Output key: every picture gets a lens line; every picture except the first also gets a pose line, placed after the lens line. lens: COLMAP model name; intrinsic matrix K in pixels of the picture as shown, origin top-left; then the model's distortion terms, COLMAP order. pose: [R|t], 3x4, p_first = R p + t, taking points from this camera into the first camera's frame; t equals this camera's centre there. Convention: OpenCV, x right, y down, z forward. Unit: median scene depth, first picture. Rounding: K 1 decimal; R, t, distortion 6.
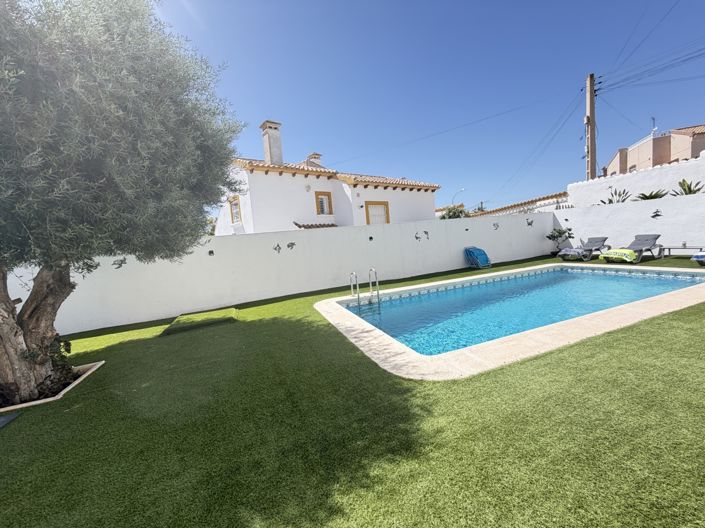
lens RADIAL K [[279.9, 0, 352.5], [0, 279.9, 264.0], [0, 0, 1]] dist [-0.000387, 0.000062]
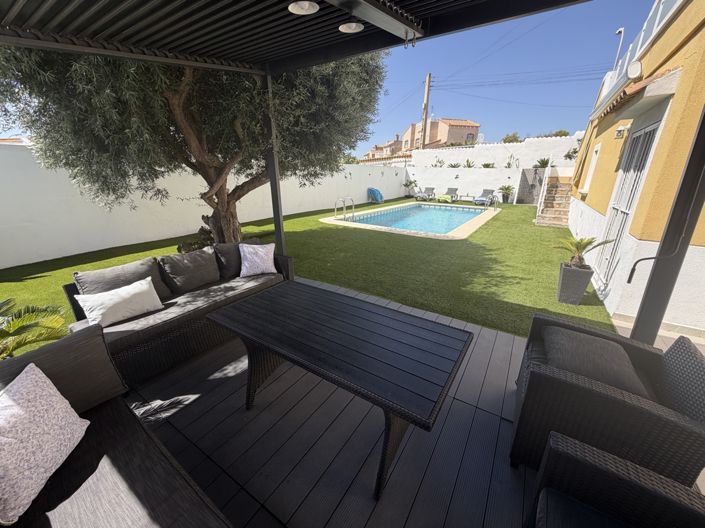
lens RADIAL K [[279.9, 0, 352.5], [0, 279.9, 264.0], [0, 0, 1]] dist [-0.000387, 0.000062]
pose [[0.806391, -0.081598, 0.585726, -0.479073], [-0.039182, 0.980887, 0.190591, 0.048613], [-0.590083, -0.176641, 0.787782, -0.112677]]
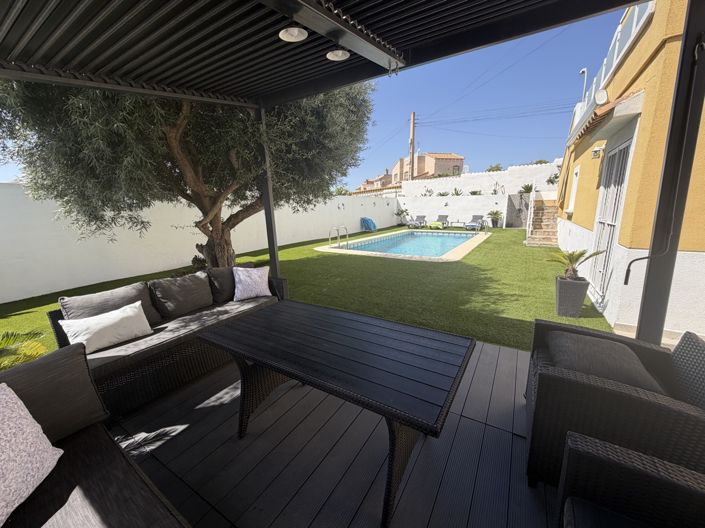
lens RADIAL K [[279.9, 0, 352.5], [0, 279.9, 264.0], [0, 0, 1]] dist [-0.000387, 0.000062]
pose [[0.794700, -0.047607, 0.605133, -0.478493], [-0.002232, 0.996684, 0.081342, 0.057901], [-0.606999, -0.065993, 0.791958, -0.112756]]
